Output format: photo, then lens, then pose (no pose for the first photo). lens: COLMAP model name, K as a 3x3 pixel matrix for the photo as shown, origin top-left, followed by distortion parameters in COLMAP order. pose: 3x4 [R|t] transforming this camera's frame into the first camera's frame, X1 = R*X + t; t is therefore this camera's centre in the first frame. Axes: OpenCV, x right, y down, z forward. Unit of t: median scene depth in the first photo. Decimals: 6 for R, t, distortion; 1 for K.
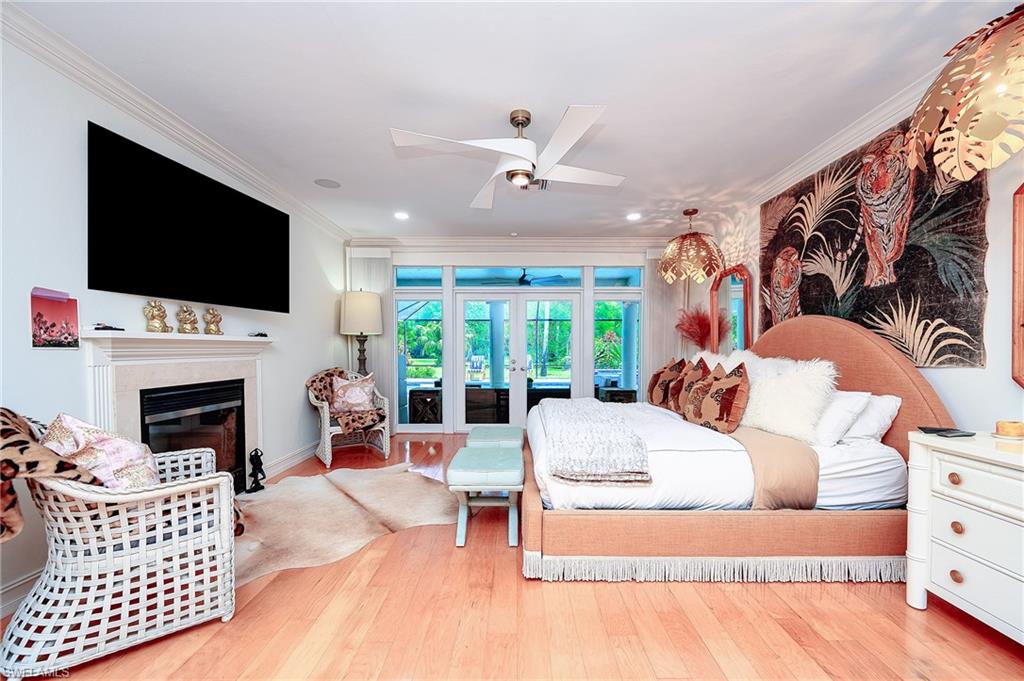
lens RADIAL K [[417.4, 0, 516.9], [0, 417.4, 347.9], [0, 0, 1]] dist [0.002021, -0.000087]
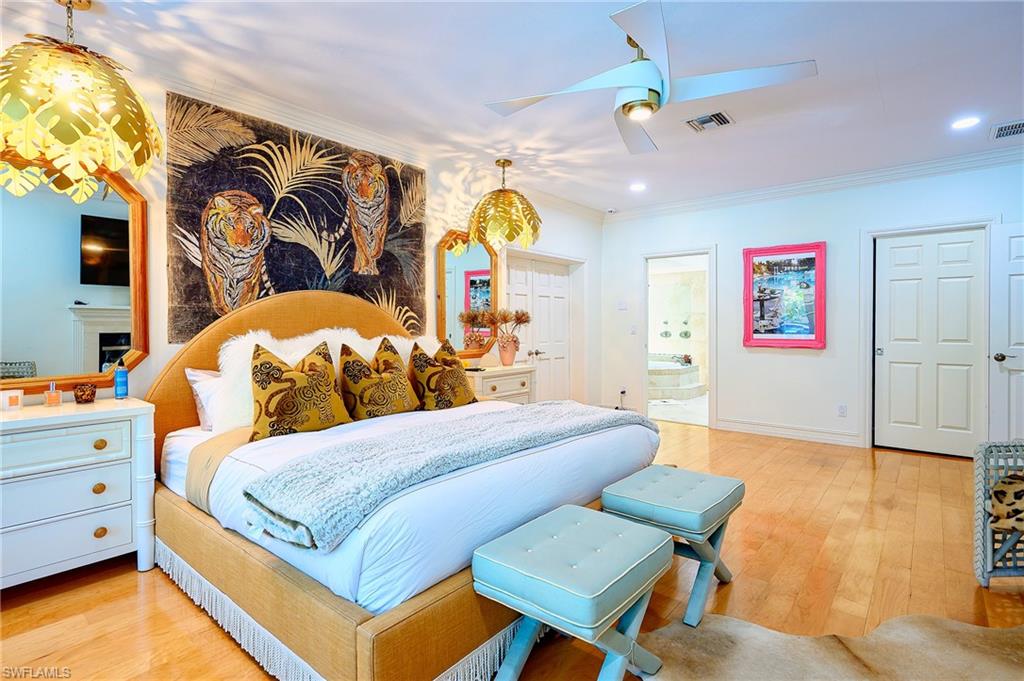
lens RADIAL K [[506.0, 0, 518.9], [0, 506.0, 334.0], [0, 0, 1]] dist [0.002377, 0.000534]
pose [[-0.772864, 0.002829, 0.634566, -0.377017], [0.010468, 0.999911, 0.008292, 0.015579], [-0.634486, 0.013052, -0.772824, 1.687289]]
